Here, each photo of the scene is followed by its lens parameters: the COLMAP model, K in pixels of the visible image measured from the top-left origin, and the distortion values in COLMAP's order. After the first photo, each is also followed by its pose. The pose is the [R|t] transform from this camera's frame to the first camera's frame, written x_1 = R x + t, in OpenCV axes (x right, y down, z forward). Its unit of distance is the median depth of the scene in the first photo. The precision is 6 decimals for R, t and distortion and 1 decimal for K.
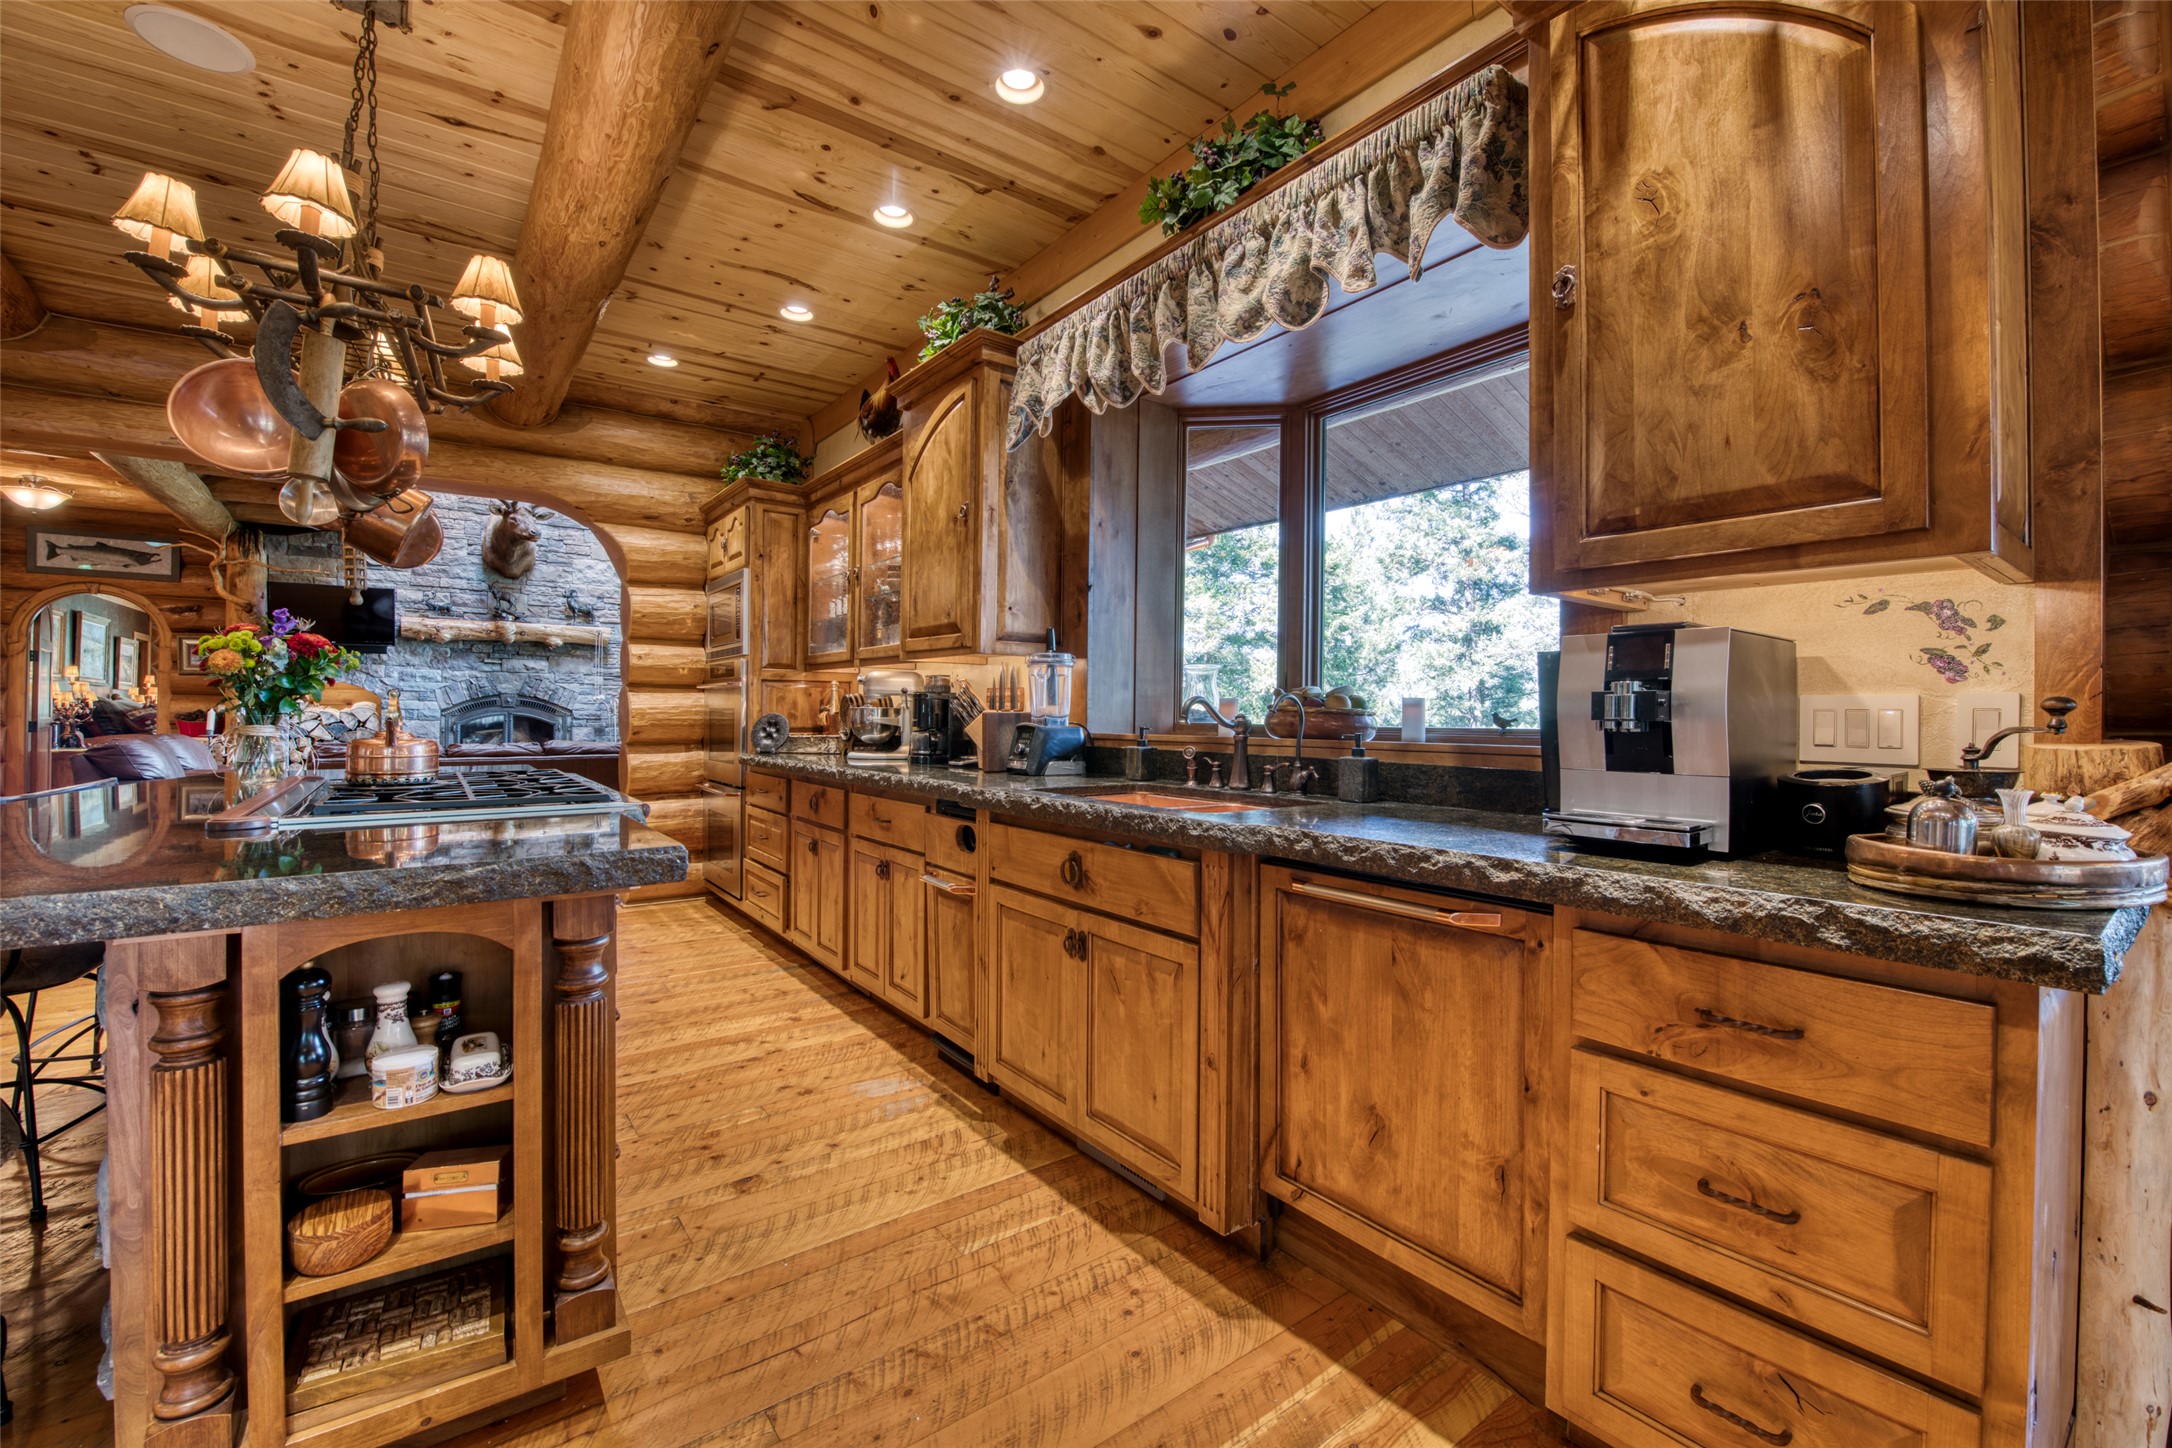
lens RADIAL K [[886.3, 0, 1078.7], [0, 886.3, 708.2], [0, 0, 1]] dist [-0.012295, -0.004813]
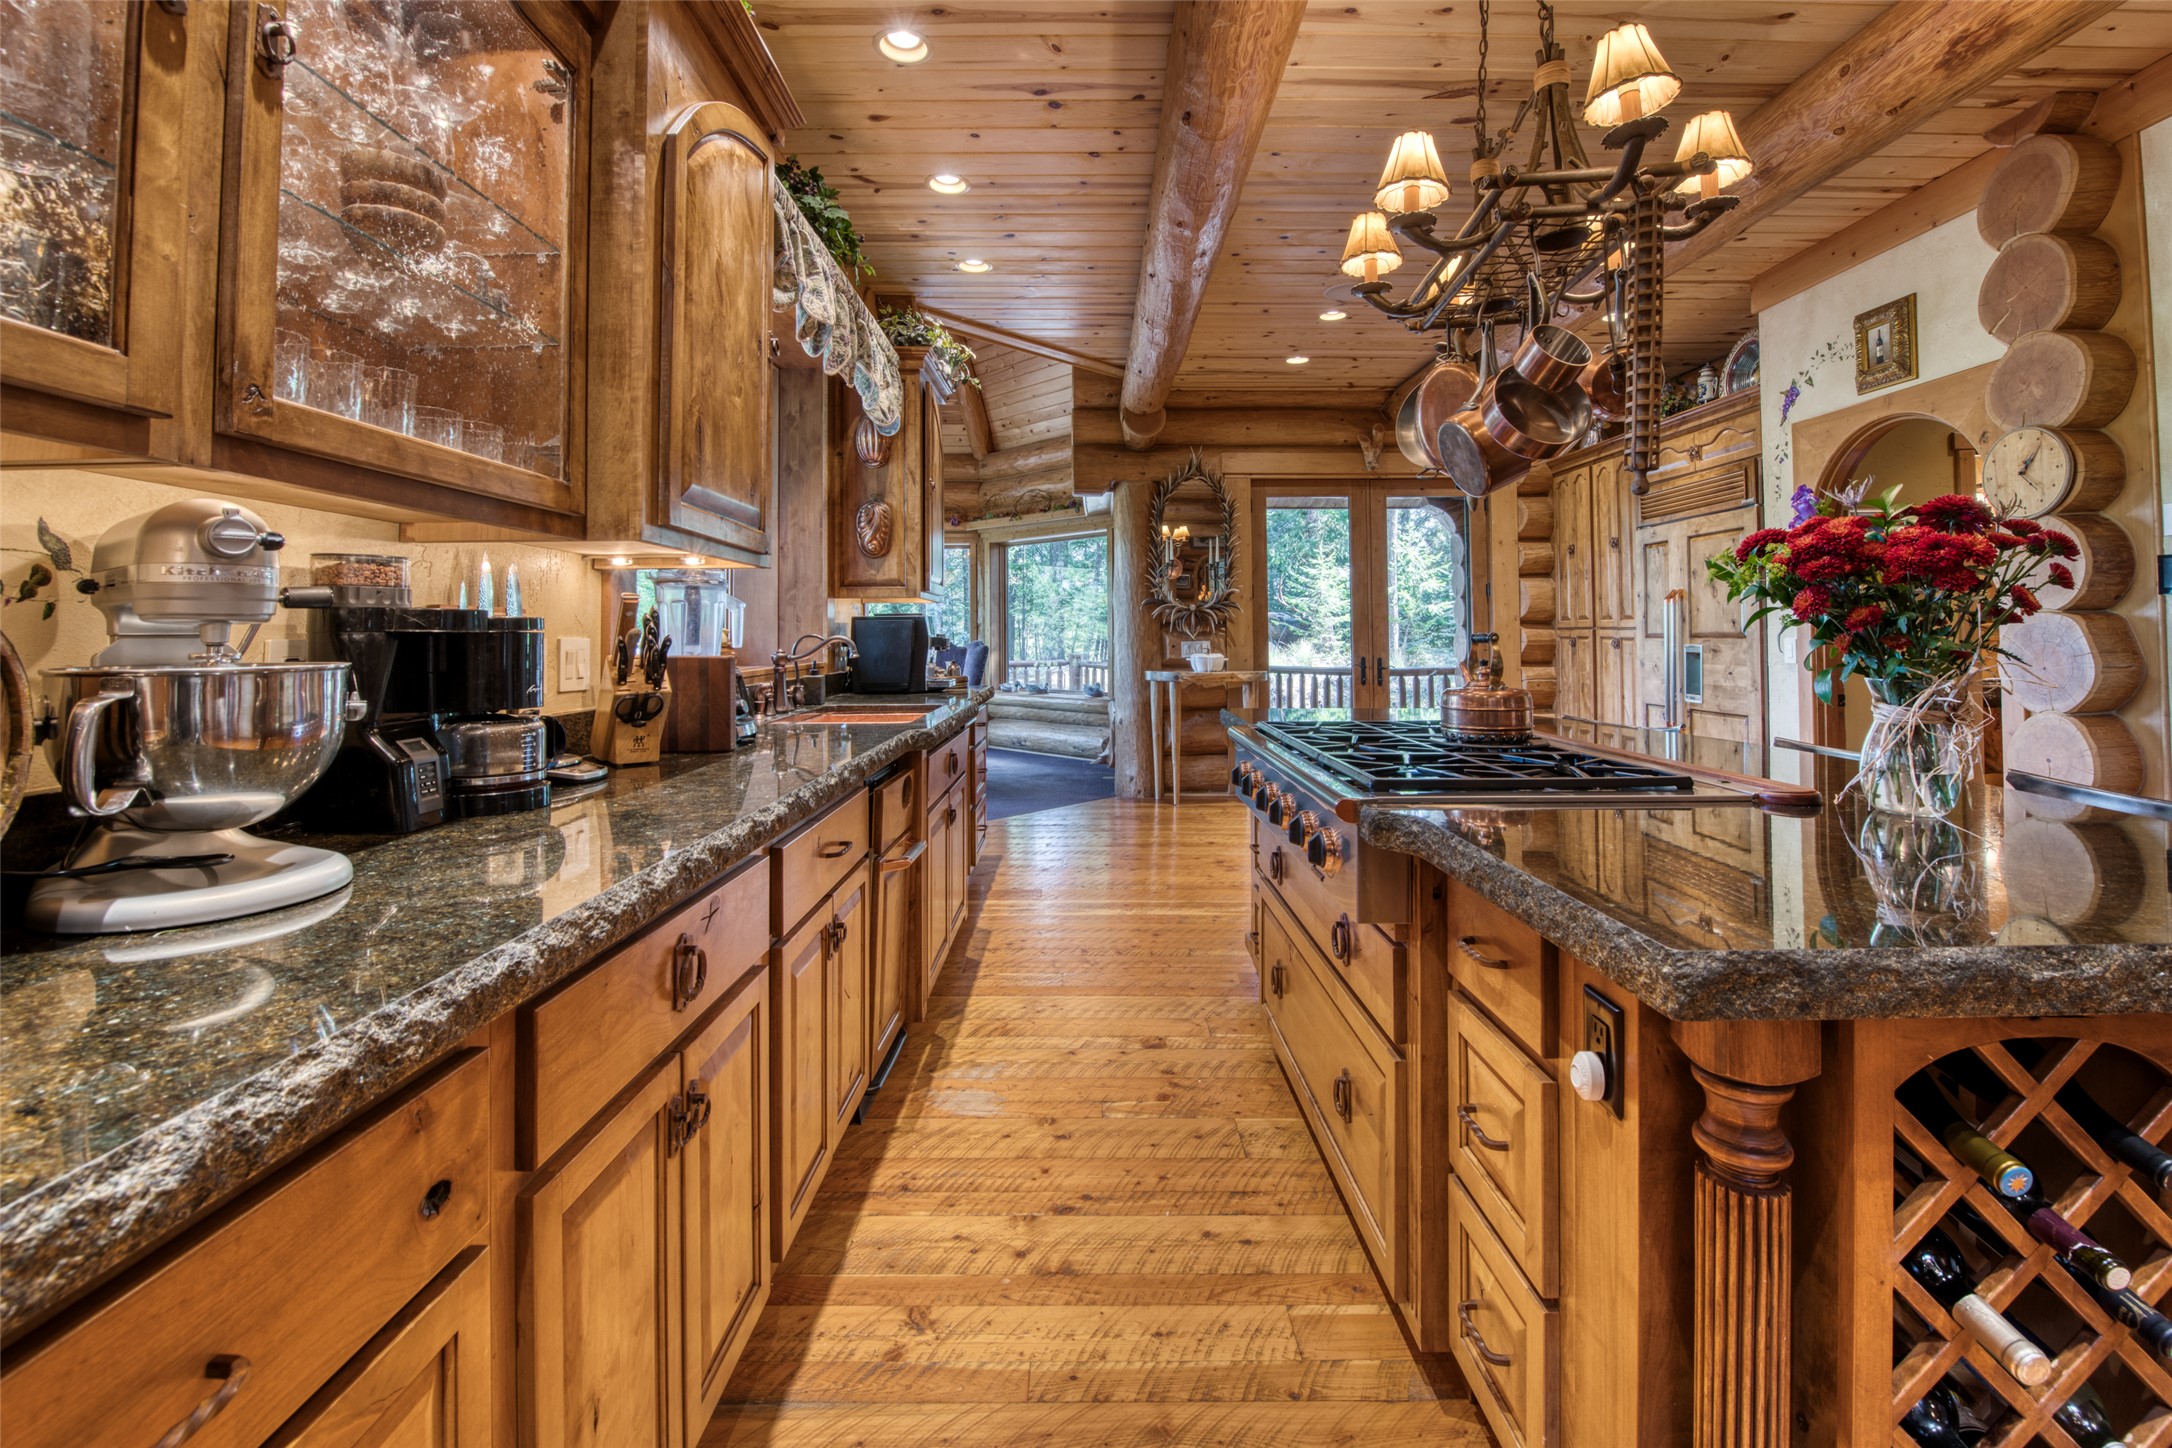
lens RADIAL K [[924.2, 0, 1088.1], [0, 924.2, 611.3], [0, 0, 1]] dist [-0.003439, -0.007365]
pose [[-0.802863, 0.010227, 0.596075, -0.435134], [-0.007388, 0.999605, -0.027102, -0.007029], [-0.596117, -0.026163, -0.802471, 0.852343]]
